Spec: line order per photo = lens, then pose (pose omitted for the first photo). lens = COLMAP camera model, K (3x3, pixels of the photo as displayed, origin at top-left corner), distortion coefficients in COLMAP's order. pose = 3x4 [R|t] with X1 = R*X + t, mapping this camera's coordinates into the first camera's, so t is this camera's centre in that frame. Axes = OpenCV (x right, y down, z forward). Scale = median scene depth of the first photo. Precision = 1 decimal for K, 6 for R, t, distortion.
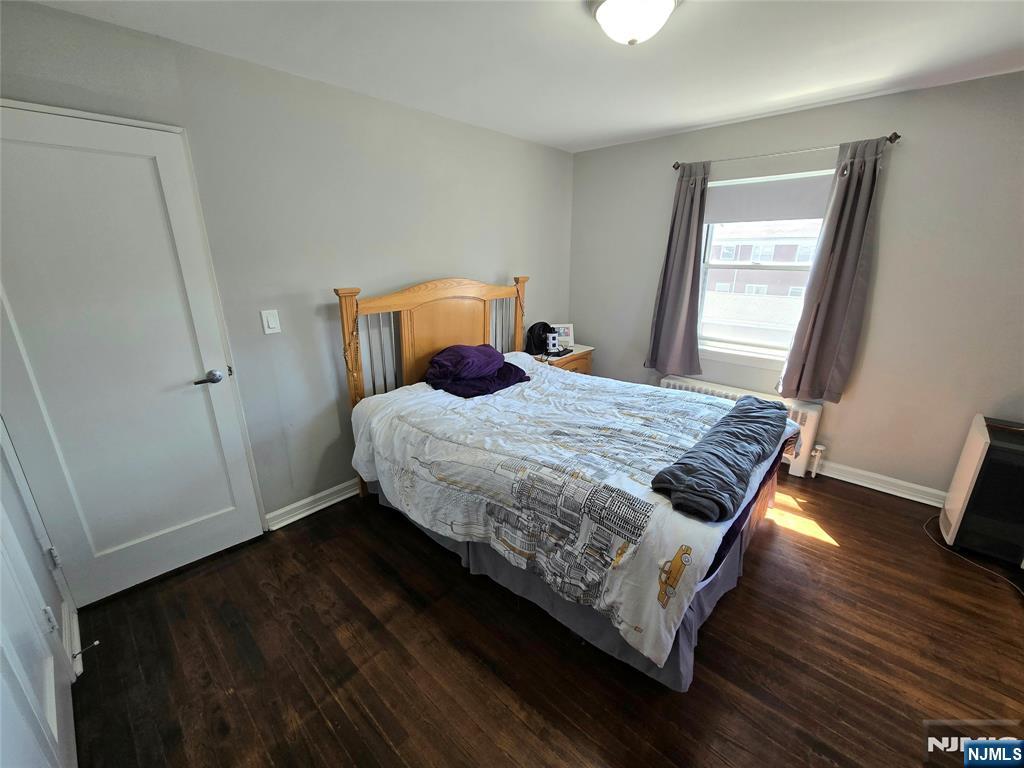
lens RADIAL K [[421.4, 0, 517.1], [0, 421.4, 384.0], [0, 0, 1]] dist [0.003172, 0.000572]
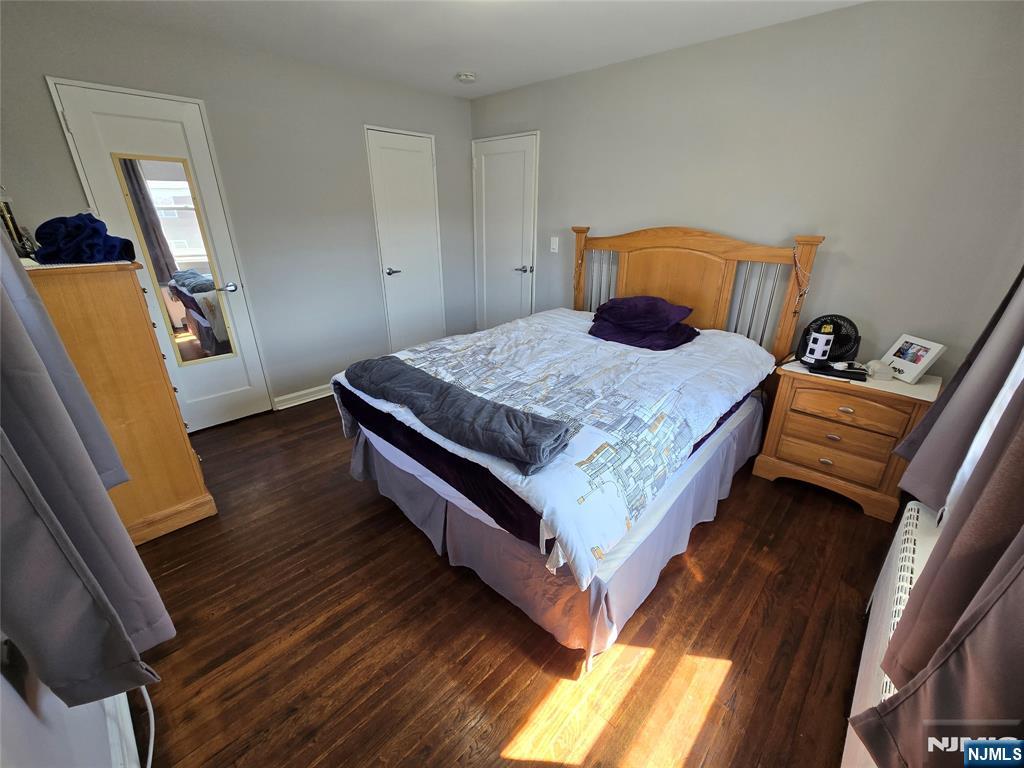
lens RADIAL K [[421.4, 0, 517.1], [0, 421.4, 384.0], [0, 0, 1]] dist [0.003172, 0.000572]
pose [[-0.018659, 0.389186, -0.920970, 1.403354], [-0.310314, 0.873388, 0.375365, -0.306198], [0.950451, 0.292794, 0.104473, 1.079980]]
